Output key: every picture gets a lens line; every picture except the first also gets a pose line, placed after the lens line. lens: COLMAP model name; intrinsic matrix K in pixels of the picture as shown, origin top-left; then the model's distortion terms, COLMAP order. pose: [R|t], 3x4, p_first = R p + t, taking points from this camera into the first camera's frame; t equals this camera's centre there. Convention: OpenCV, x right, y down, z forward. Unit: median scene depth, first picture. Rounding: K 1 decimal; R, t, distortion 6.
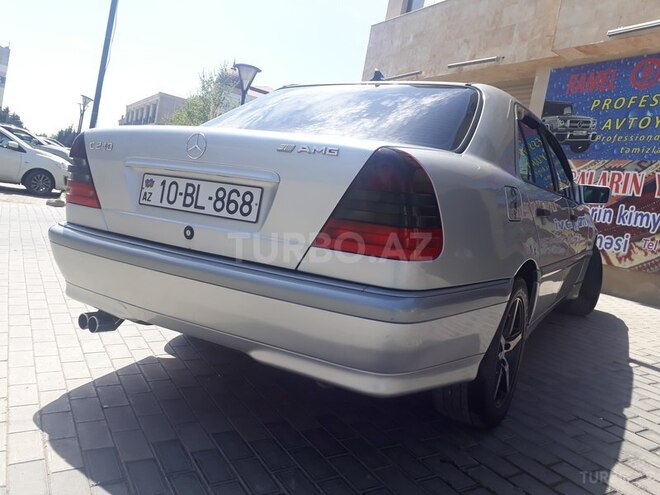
lens RADIAL K [[527.5, 0, 330.0], [0, 527.5, 247.5], [0, 0, 1]] dist [0.004642, -0.002398]
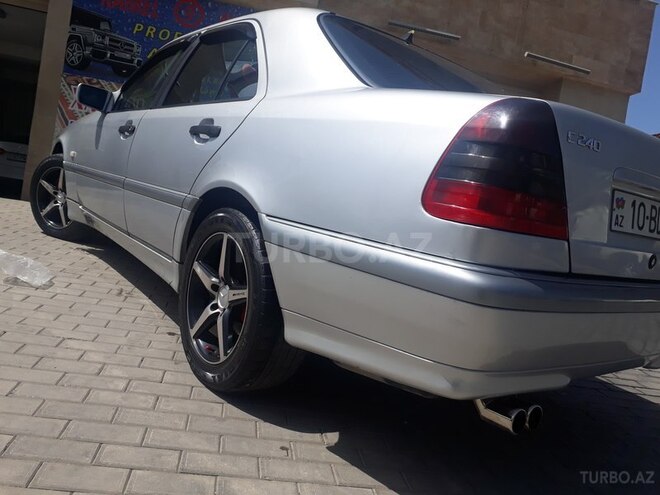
lens RADIAL K [[527.5, 0, 330.0], [0, 527.5, 247.5], [0, 0, 1]] dist [0.004642, -0.002398]
pose [[0.380975, -0.146063, 0.912975, -1.195756], [-0.023109, 0.985630, 0.167330, -0.175127], [-0.924296, -0.084846, 0.372125, 1.091112]]
